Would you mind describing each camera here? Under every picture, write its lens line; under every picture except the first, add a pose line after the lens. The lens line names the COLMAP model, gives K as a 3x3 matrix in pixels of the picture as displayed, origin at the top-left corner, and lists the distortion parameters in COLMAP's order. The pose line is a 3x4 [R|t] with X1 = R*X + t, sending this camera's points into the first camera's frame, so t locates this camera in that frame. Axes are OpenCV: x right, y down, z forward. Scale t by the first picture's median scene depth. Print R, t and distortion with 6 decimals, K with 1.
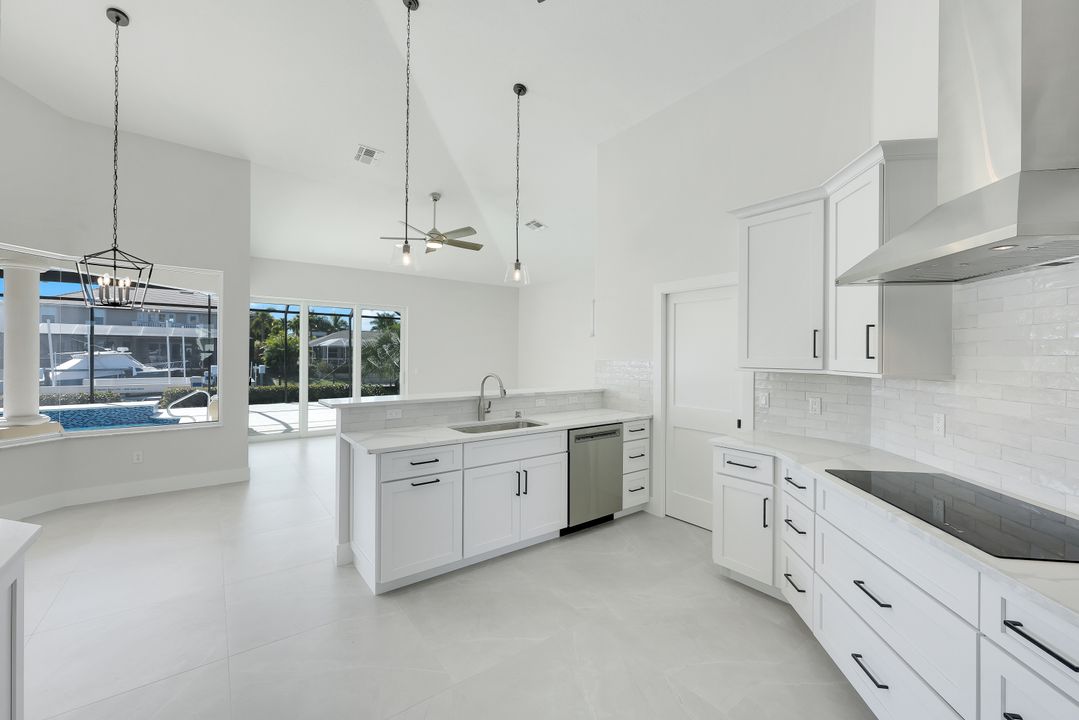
lens RADIAL K [[434.0, 0, 538.7], [0, 434.0, 358.2], [0, 0, 1]] dist [-0.002199, 0.000244]
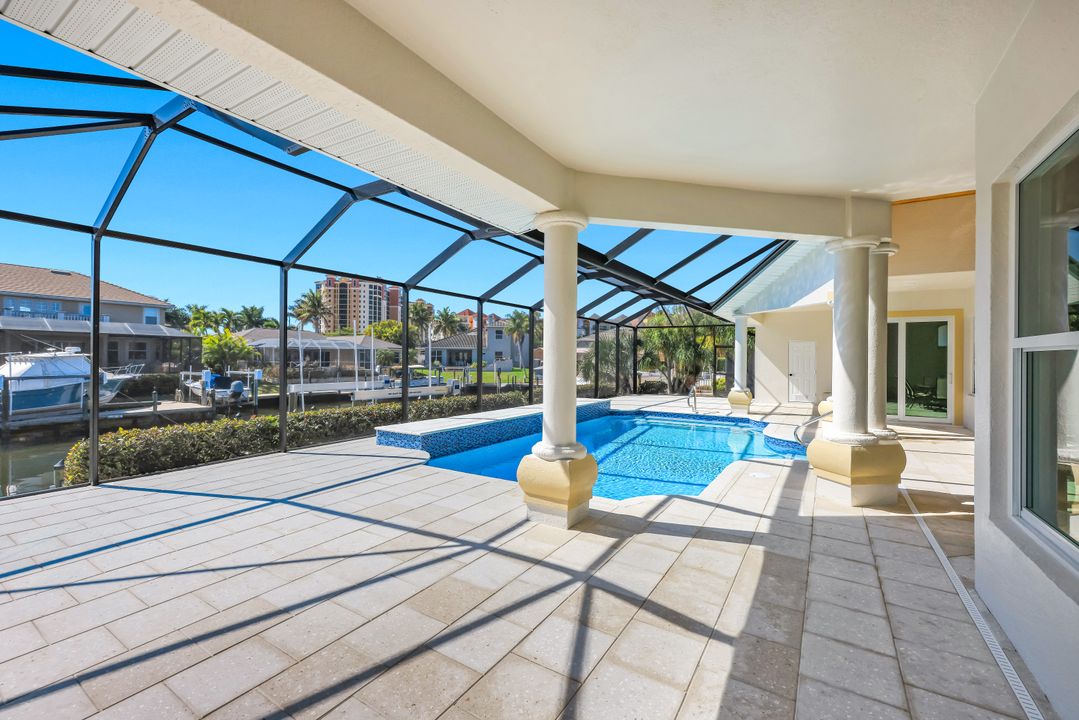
lens RADIAL K [[460.6, 0, 546.0], [0, 460.6, 358.7], [0, 0, 1]] dist [-0.002244, -0.000686]
pose [[0.934101, 0.001739, 0.357006, -0.523397], [0.000322, 0.999984, -0.005713, 0.000474], [-0.357010, 0.005451, 0.934085, -0.045043]]
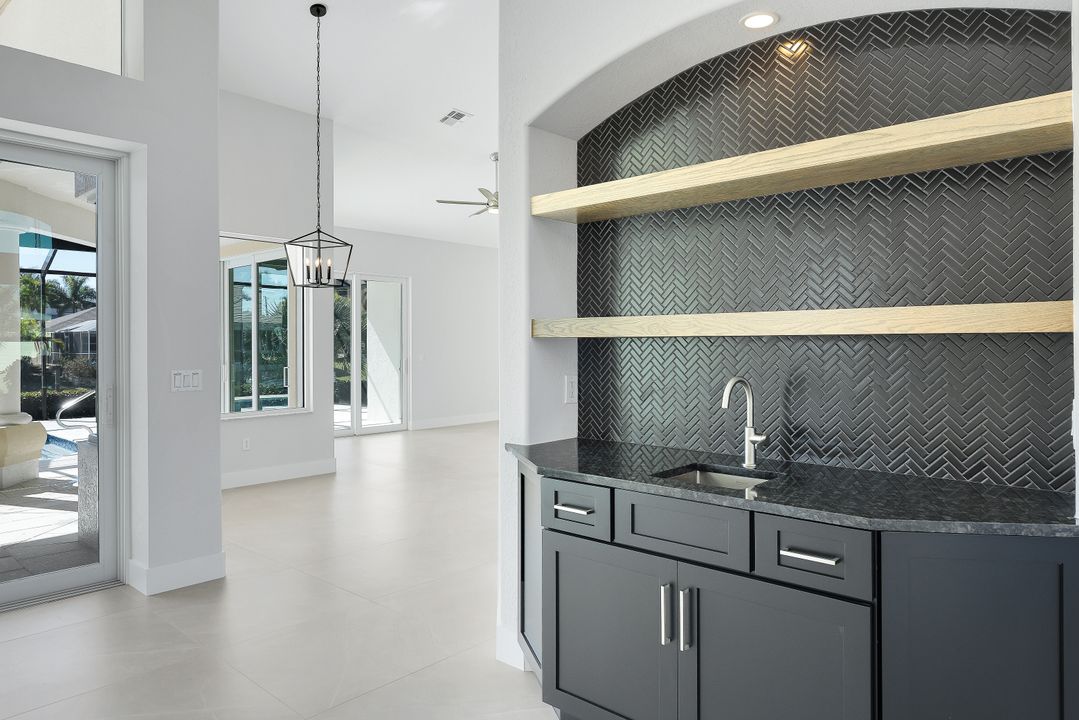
lens RADIAL K [[699.6, 0, 544.2], [0, 699.6, 346.4], [0, 0, 1]] dist [0.000920, -0.000476]
pose [[0.982944, -0.009845, 0.183641, -0.082326], [0.010790, 0.999933, -0.004149, 0.004749], [-0.183588, 0.006059, 0.982985, -0.084769]]
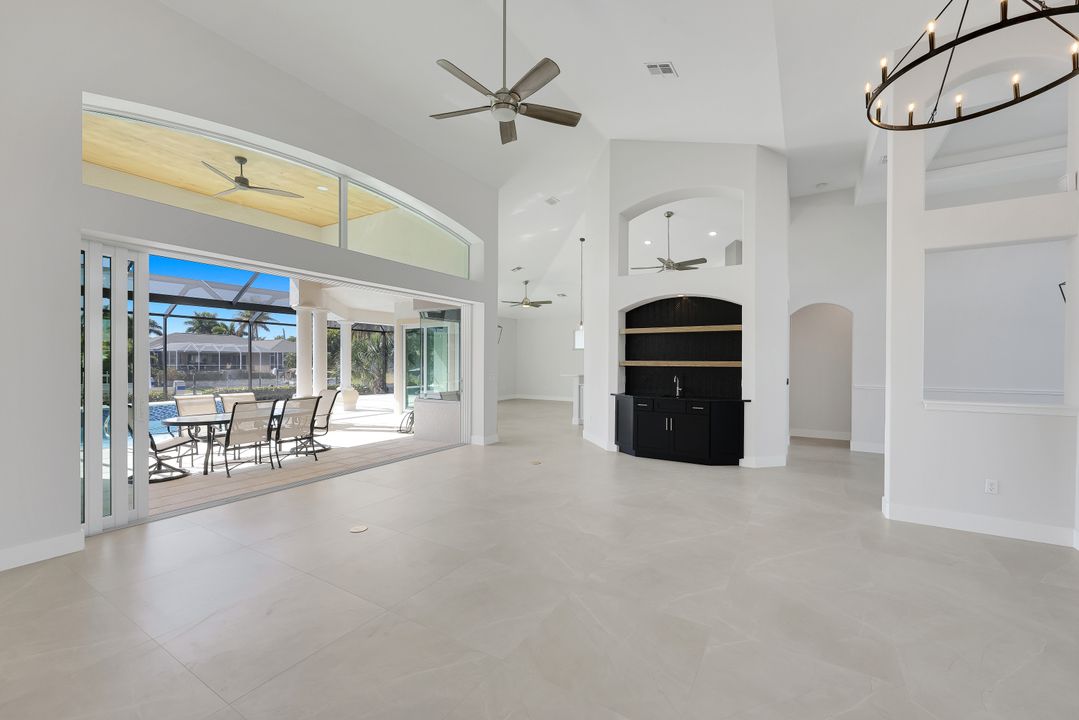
lens RADIAL K [[434.0, 0, 542.3], [0, 434.0, 365.1], [0, 0, 1]] dist [-0.002199, 0.000244]
pose [[0.928529, -0.006668, 0.371201, -0.186219], [0.005415, 0.999976, 0.004420, 0.001671], [-0.371221, -0.002094, 0.928542, -0.185724]]
